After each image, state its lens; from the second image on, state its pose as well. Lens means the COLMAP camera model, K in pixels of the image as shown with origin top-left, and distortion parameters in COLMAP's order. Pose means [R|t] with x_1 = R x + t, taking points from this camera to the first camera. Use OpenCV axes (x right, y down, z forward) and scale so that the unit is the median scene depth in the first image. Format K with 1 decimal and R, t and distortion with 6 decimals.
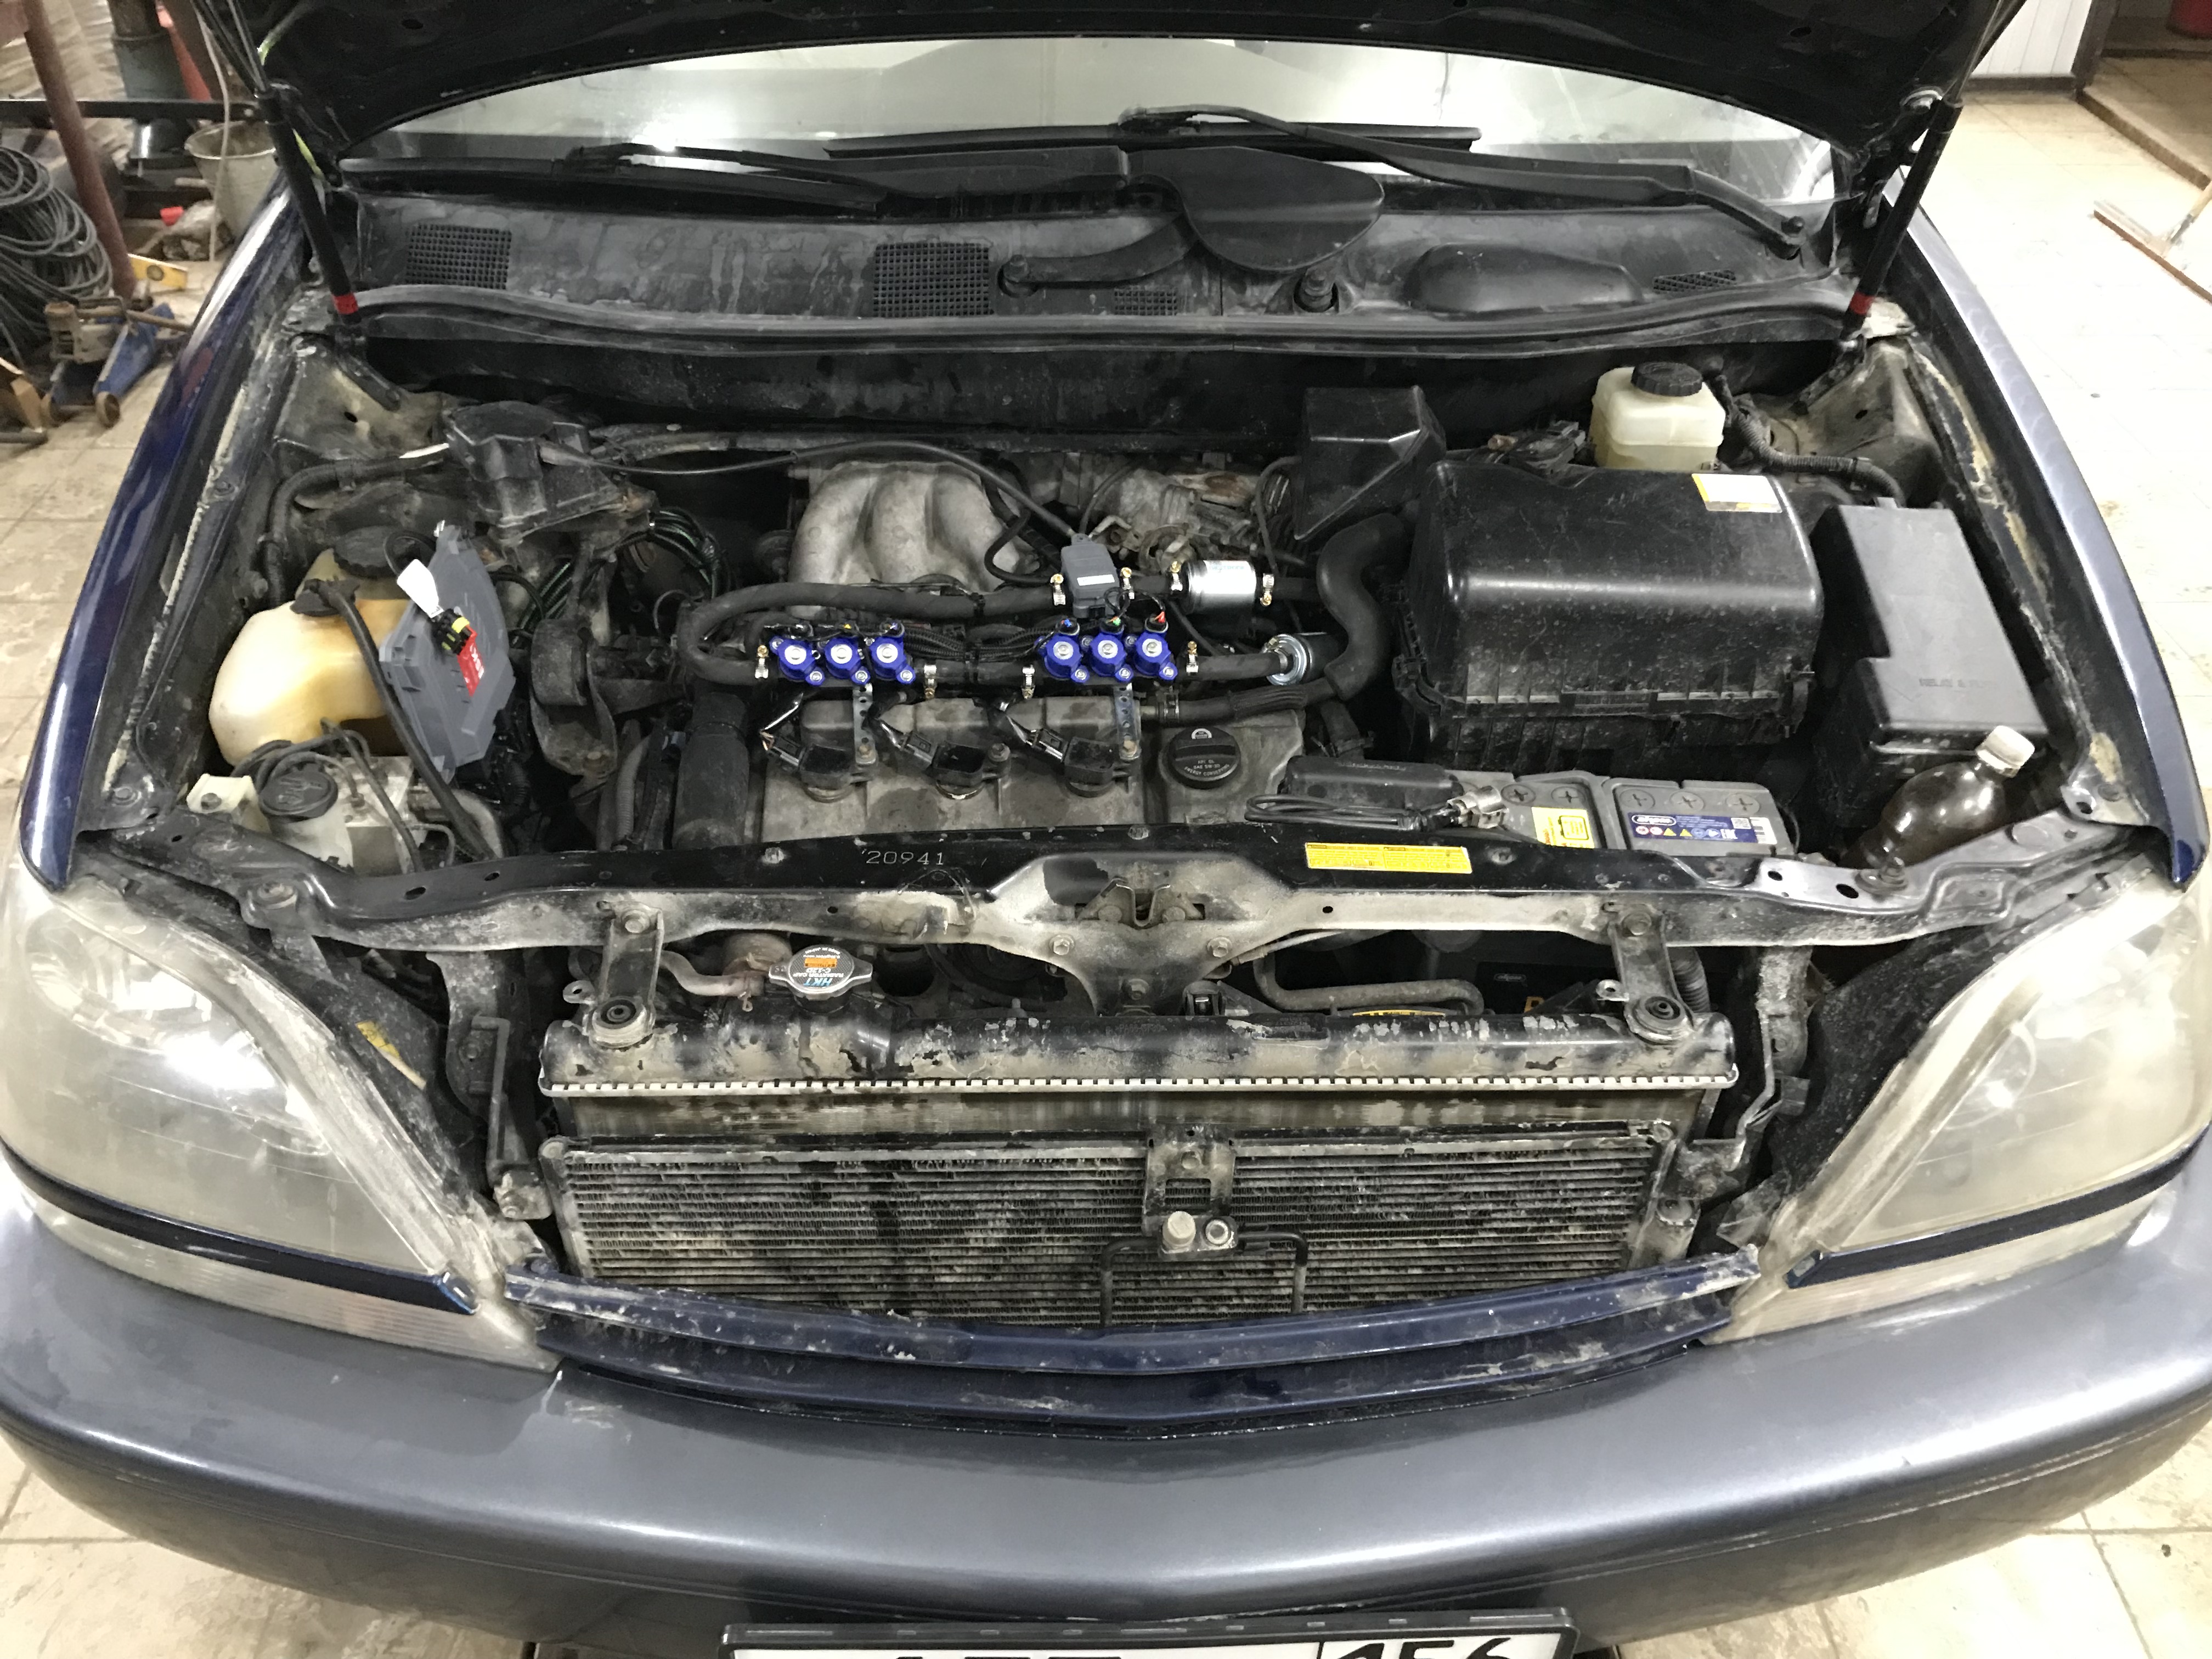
lens RADIAL K [[1843.3, 0, 1089.8], [0, 1843.3, 836.2], [0, 0, 1]] dist [-0.000730, -0.000681]
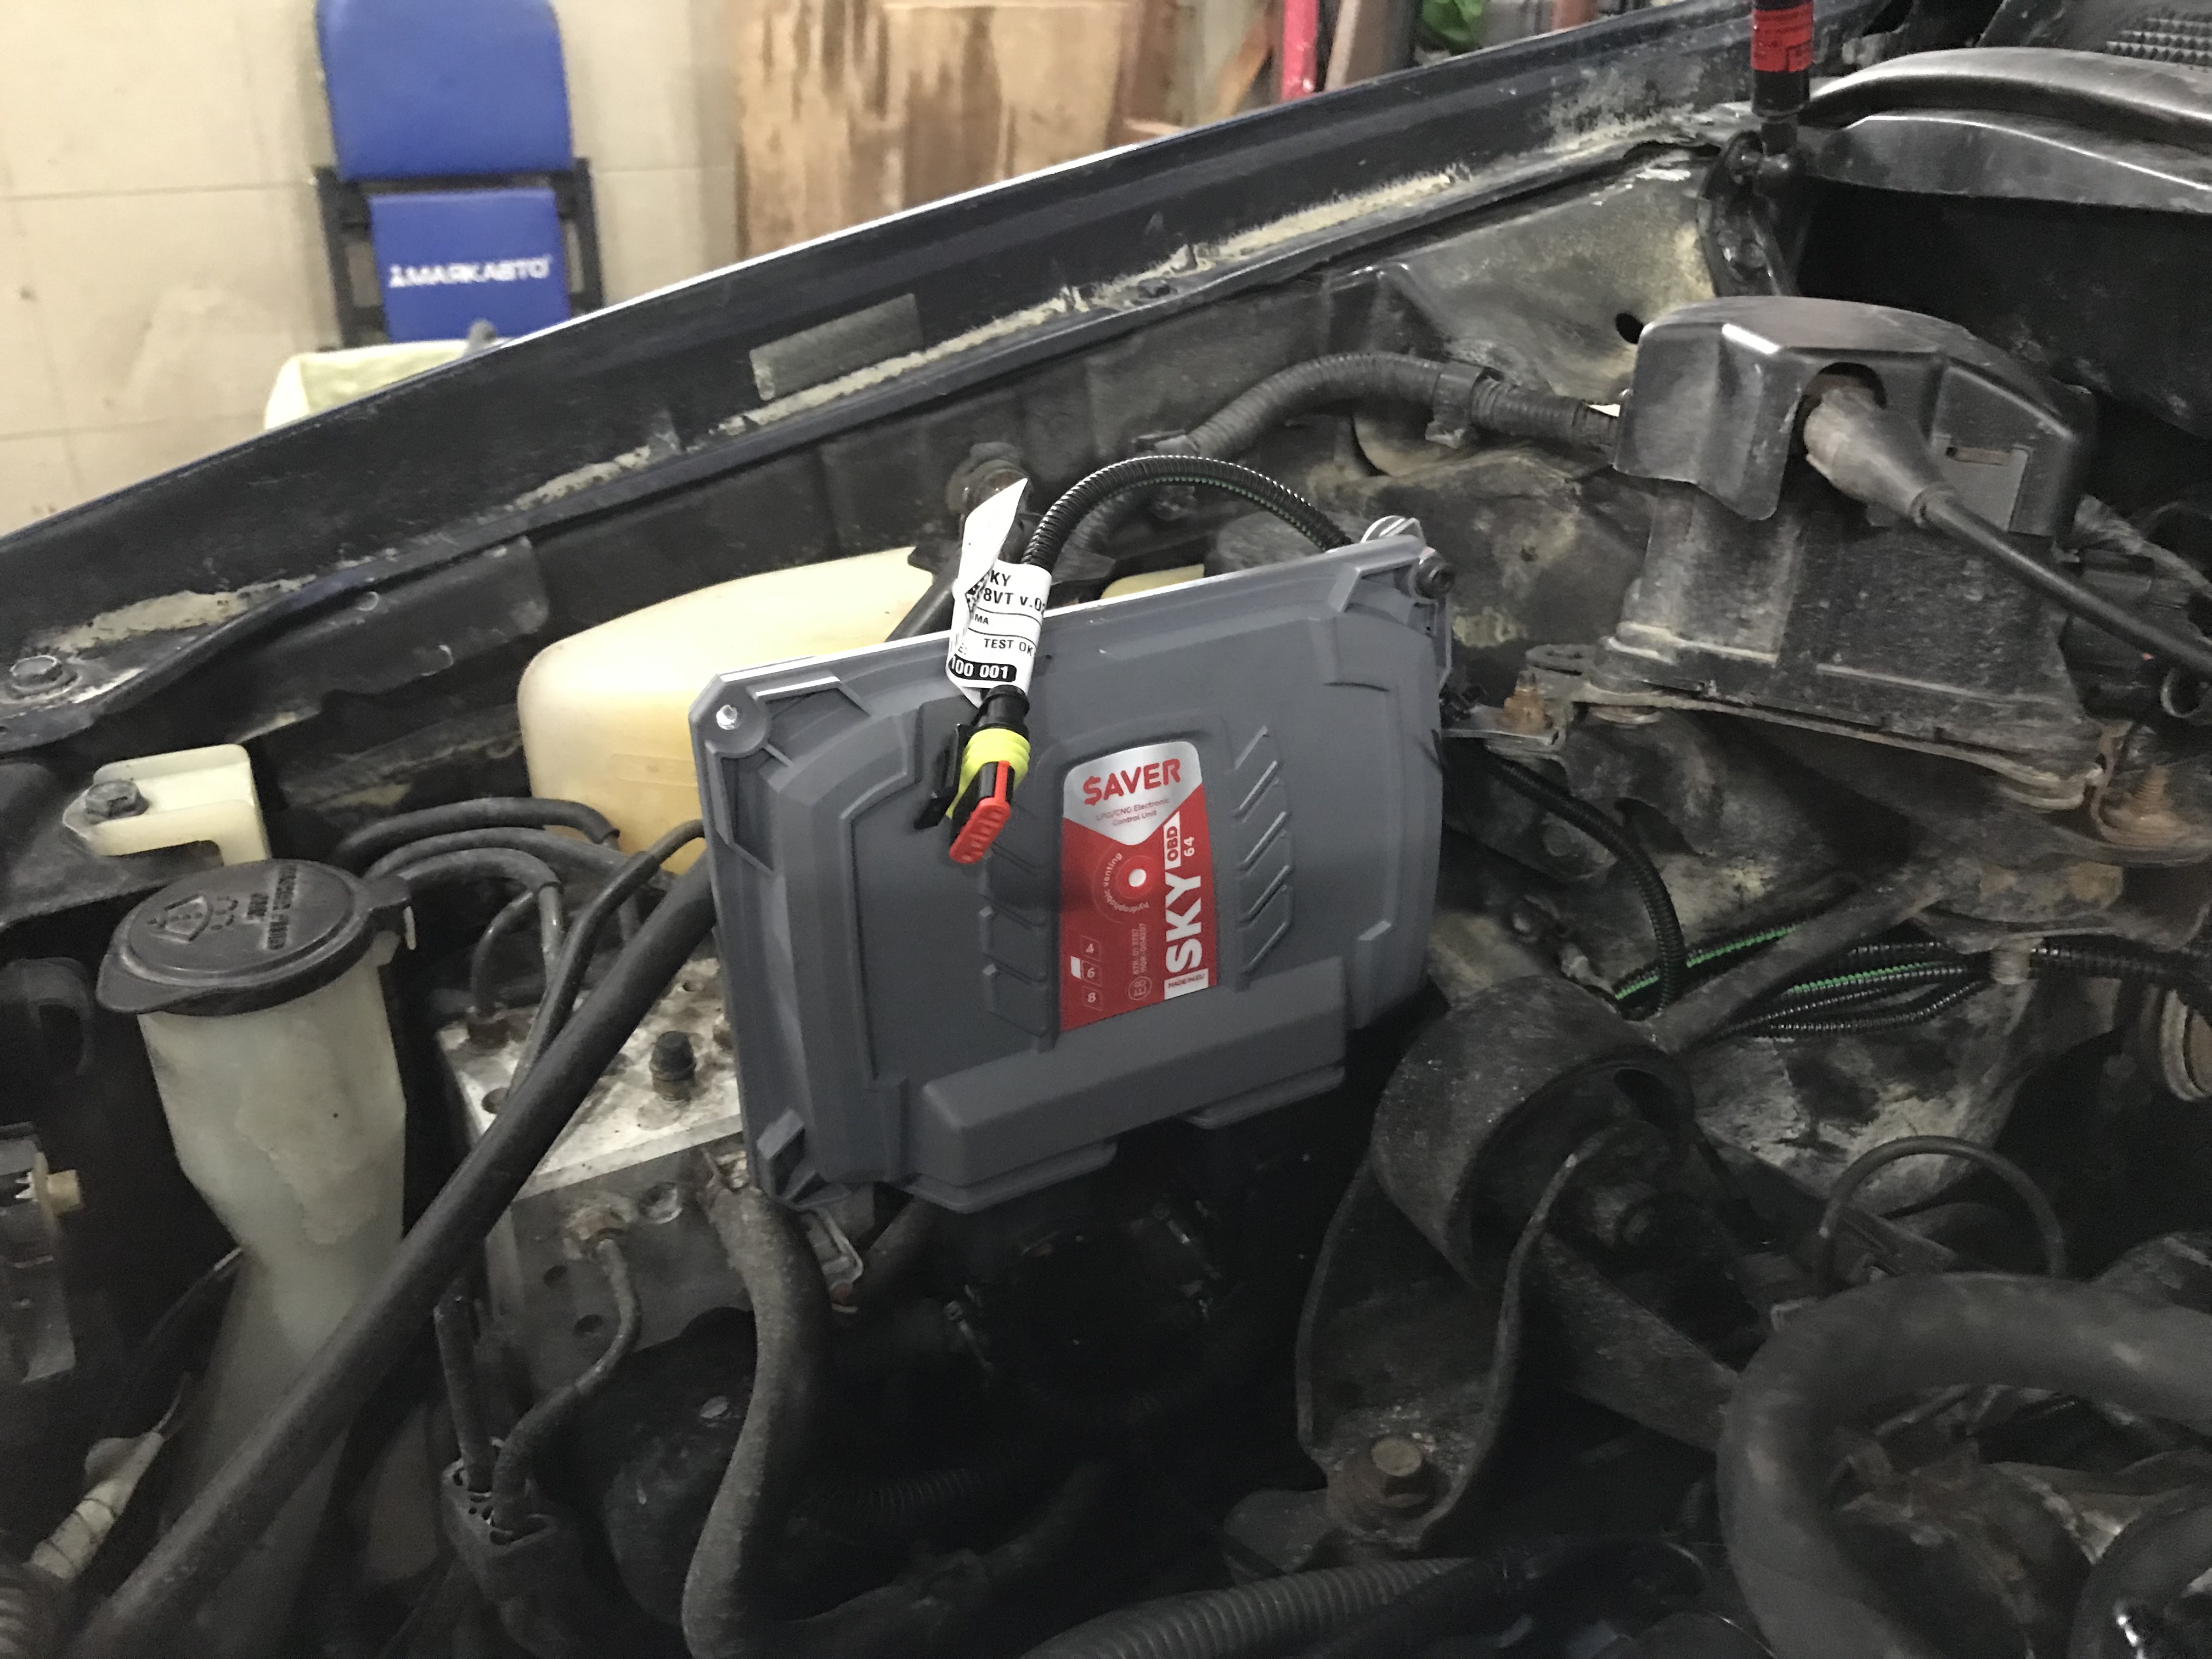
lens RADIAL K [[1843.3, 0, 1089.8], [0, 1843.3, 836.2], [0, 0, 1]] dist [-0.000730, -0.000681]
pose [[0.465984, 0.440806, -0.767169, -0.116023], [-0.575740, 0.809449, 0.115391, -0.126145], [0.671849, 0.387920, 0.630981, 0.753109]]
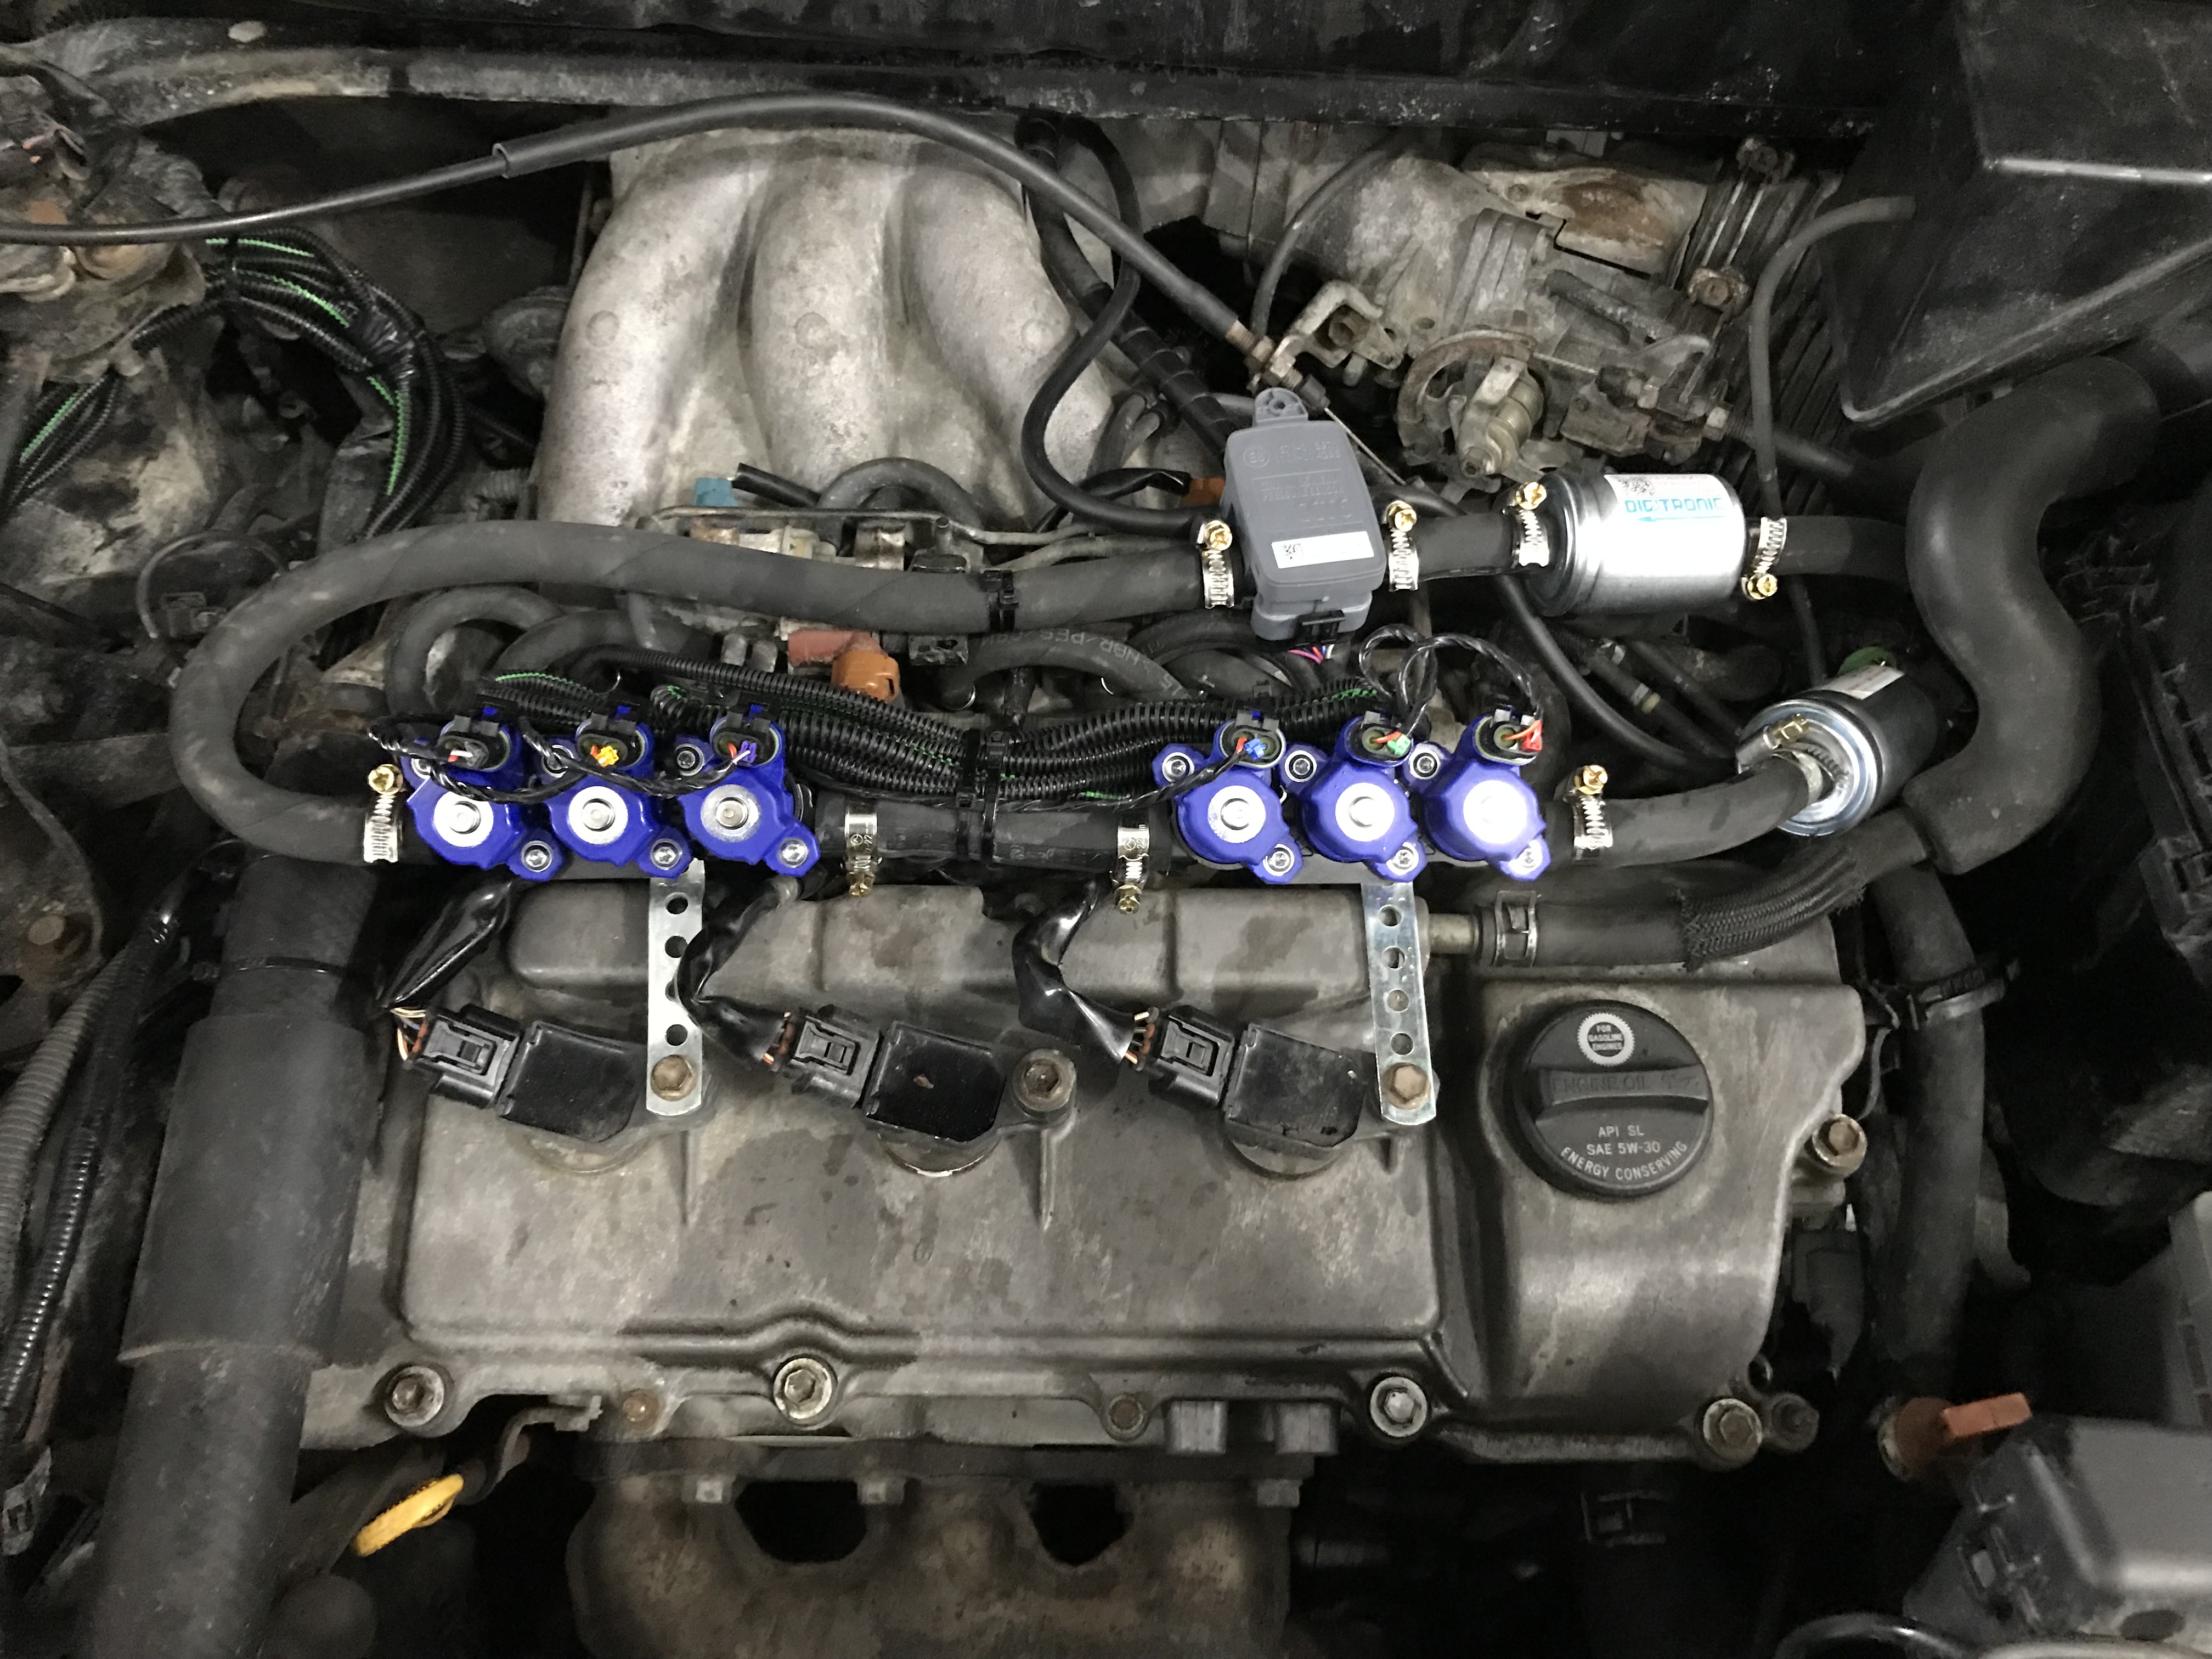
lens RADIAL K [[1843.3, 0, 1089.8], [0, 1843.3, 836.2], [0, 0, 1]] dist [-0.000730, -0.000681]
pose [[0.999071, 0.036045, -0.023614, -0.031704], [-0.028807, 0.966228, 0.256073, -0.173309], [0.032047, -0.255155, 0.966369, 0.622169]]
